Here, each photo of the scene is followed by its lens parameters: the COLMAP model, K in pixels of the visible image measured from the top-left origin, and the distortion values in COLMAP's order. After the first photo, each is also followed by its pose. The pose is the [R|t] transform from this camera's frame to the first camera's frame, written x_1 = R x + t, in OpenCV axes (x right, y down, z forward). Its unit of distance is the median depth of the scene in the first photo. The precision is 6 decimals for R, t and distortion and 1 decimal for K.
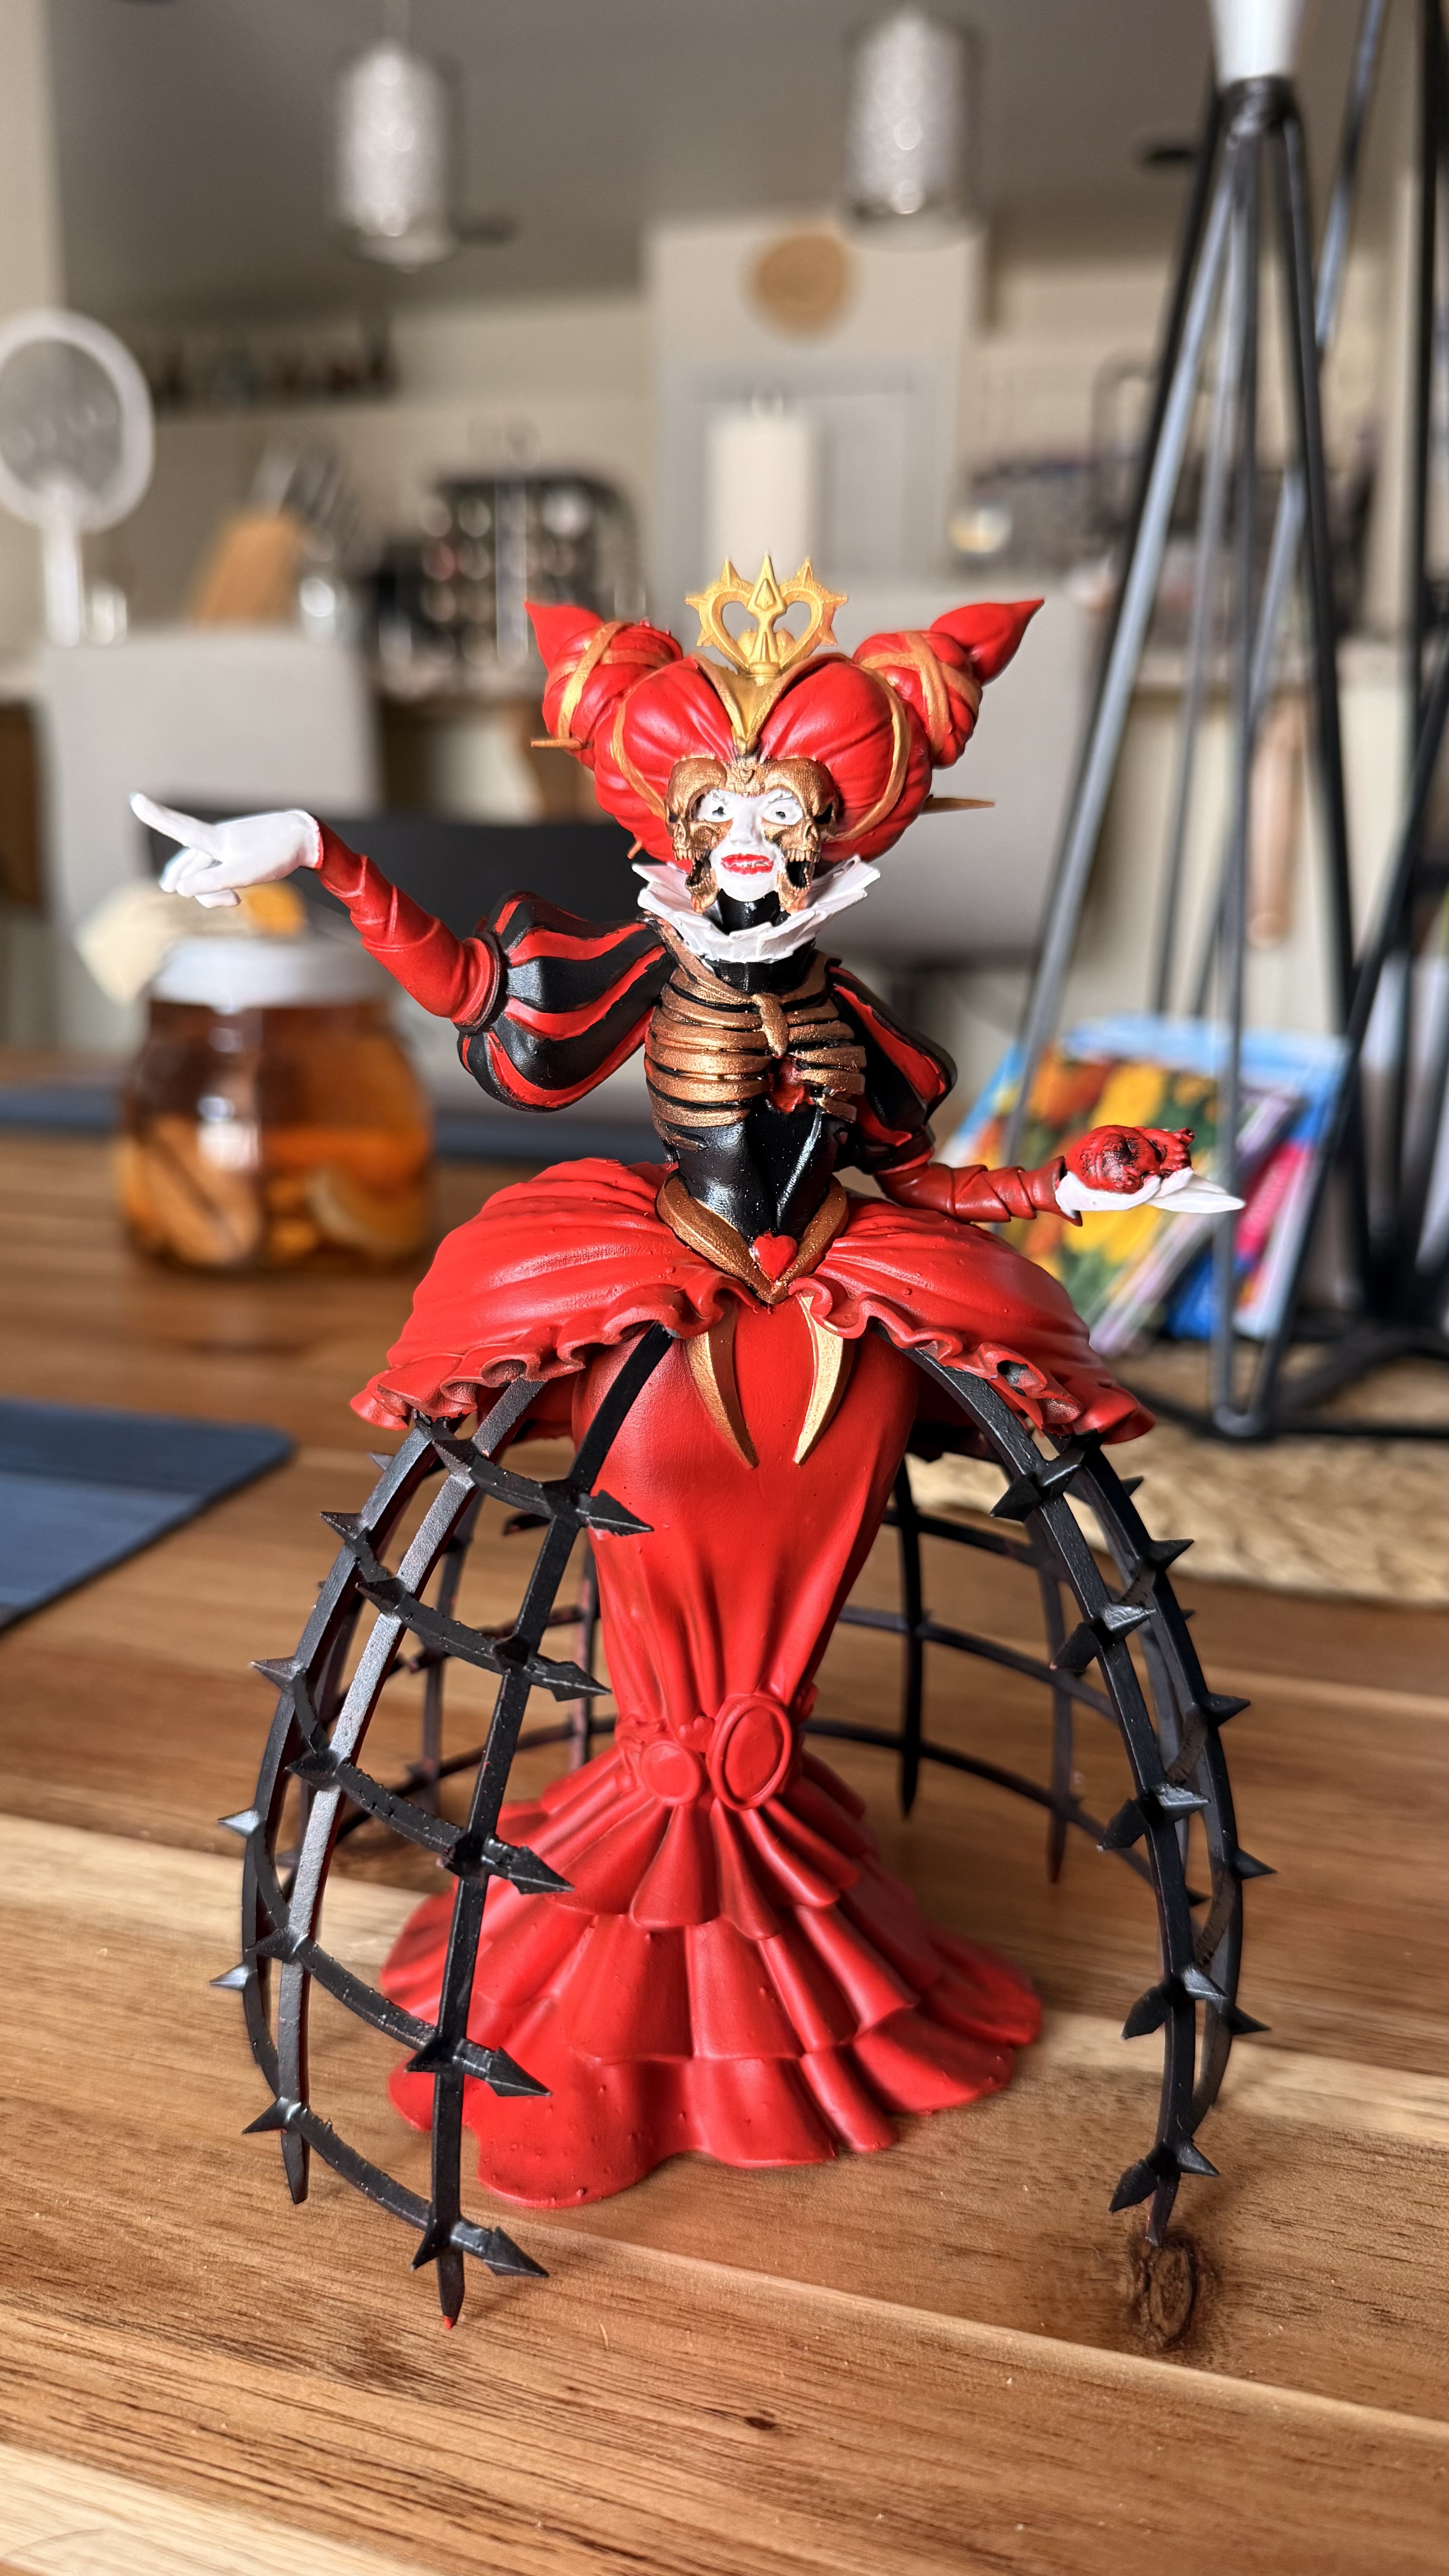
lens RADIAL K [[1950.1, 0, 724.5], [0, 1950.1, 1288.0], [0, 0, 1]] dist [0.011173, -0.058353]
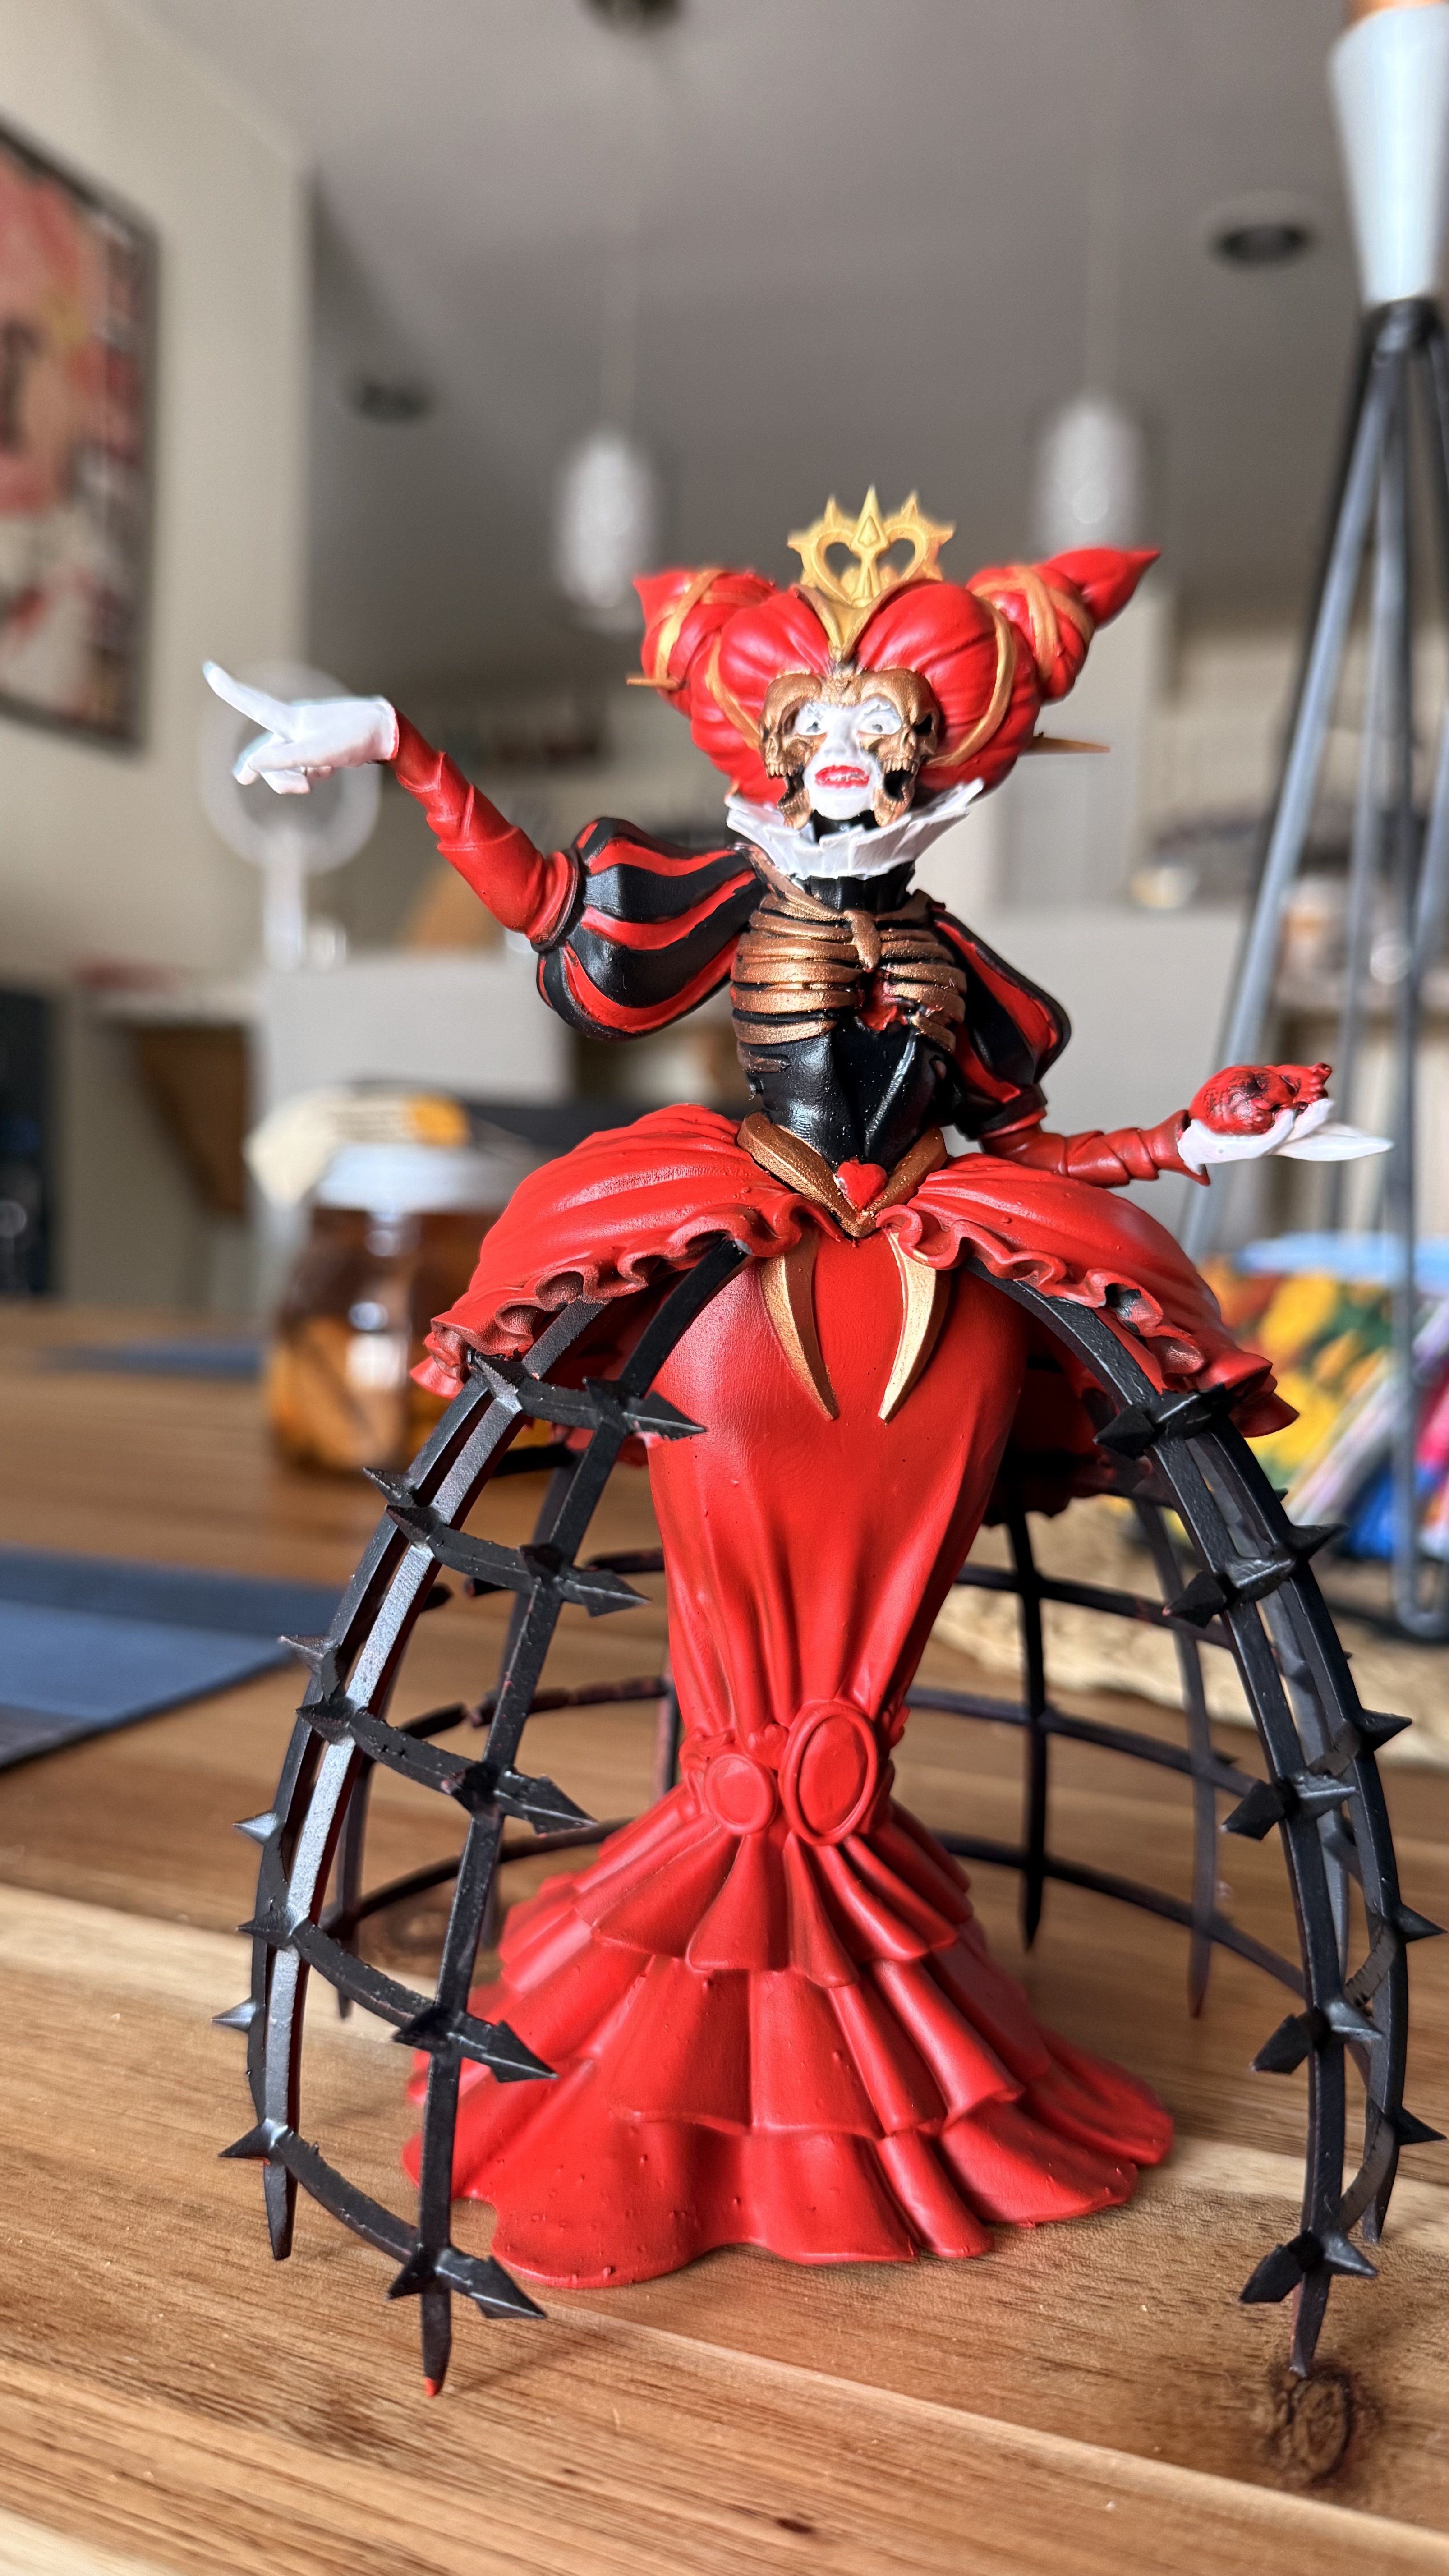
lens RADIAL K [[1950.1, 0, 724.5], [0, 1950.1, 1288.0], [0, 0, 1]] dist [0.011173, -0.058353]
pose [[0.995388, 0.019076, -0.094019, 0.048419], [-0.035307, 0.984088, -0.174136, 0.192721], [0.089201, 0.176653, 0.980223, 0.103515]]
